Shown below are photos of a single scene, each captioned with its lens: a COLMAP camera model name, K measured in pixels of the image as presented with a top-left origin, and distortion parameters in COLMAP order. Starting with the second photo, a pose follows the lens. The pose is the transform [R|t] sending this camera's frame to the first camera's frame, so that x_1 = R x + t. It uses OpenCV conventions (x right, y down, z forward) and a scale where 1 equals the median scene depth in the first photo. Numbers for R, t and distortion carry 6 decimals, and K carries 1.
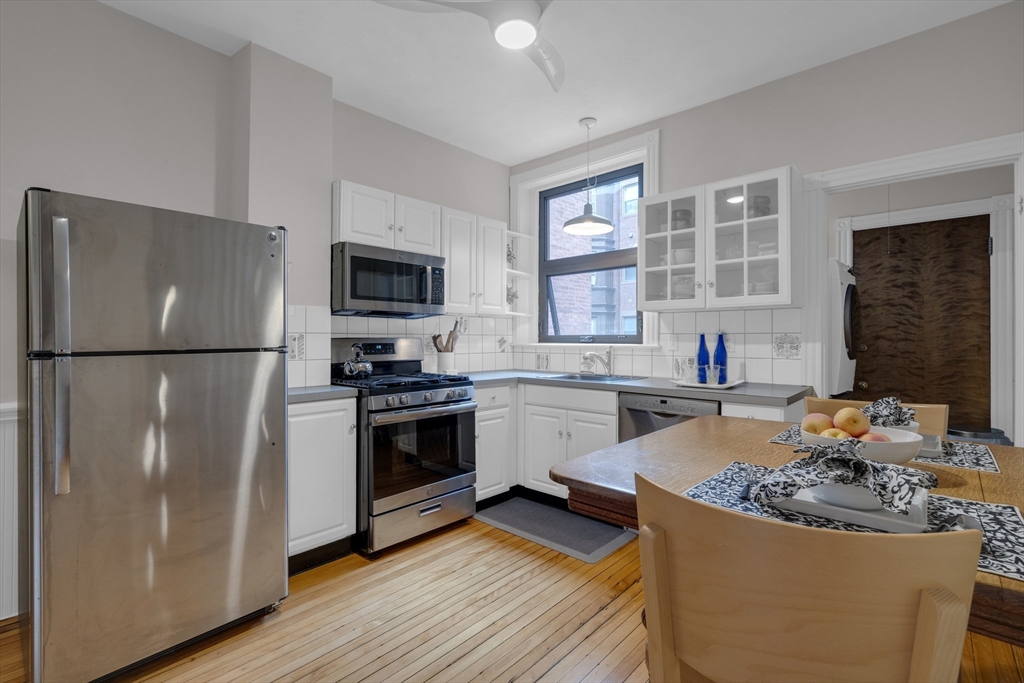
lens RADIAL K [[460.8, 0, 504.9], [0, 460.8, 338.2], [0, 0, 1]] dist [-0.003012, 0.000338]
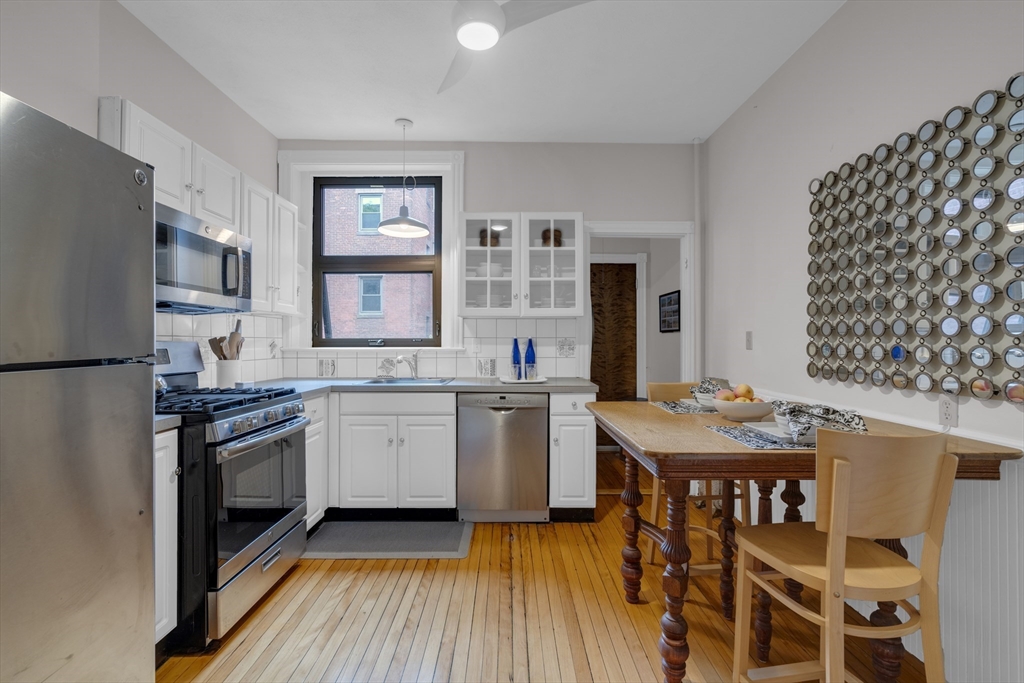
lens RADIAL K [[460.8, 0, 503.9], [0, 460.8, 341.6], [0, 0, 1]] dist [-0.003012, 0.000338]
pose [[0.734135, -0.000045, 0.679003, -0.373953], [0.000113, 1.000000, -0.000057, -0.000072], [-0.679003, 0.000119, 0.734135, 0.143473]]
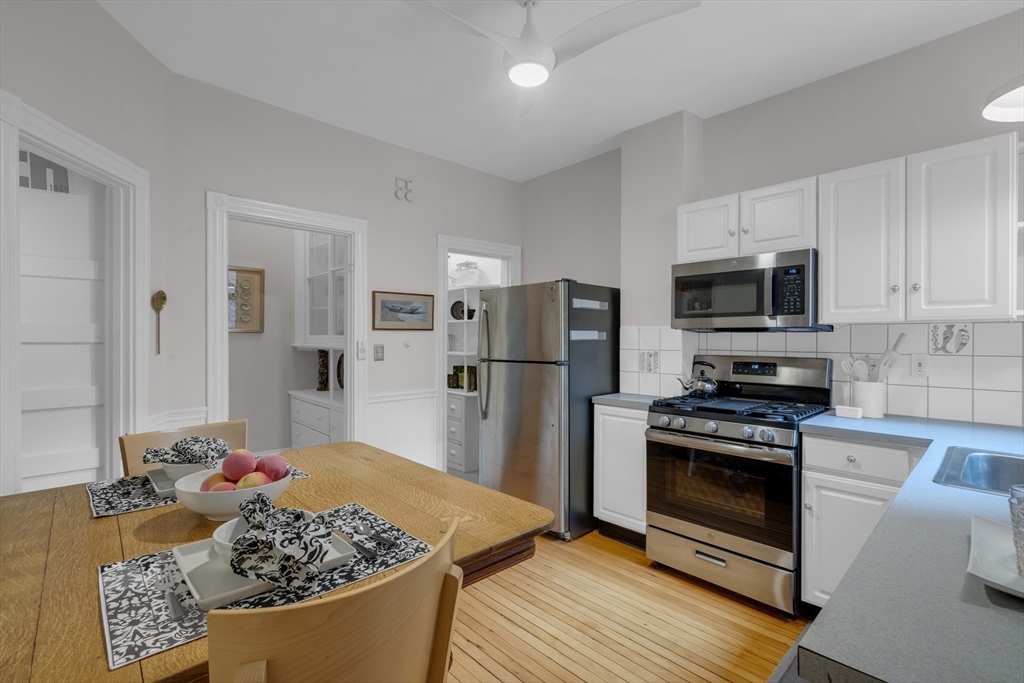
lens RADIAL K [[460.8, 0, 521.7], [0, 460.8, 343.3], [0, 0, 1]] dist [-0.003012, 0.000338]
pose [[-0.049073, 0.008680, -0.998757, 0.658018], [0.000219, 0.999962, 0.008680, -0.034859], [0.998795, 0.000207, -0.049073, 0.635793]]
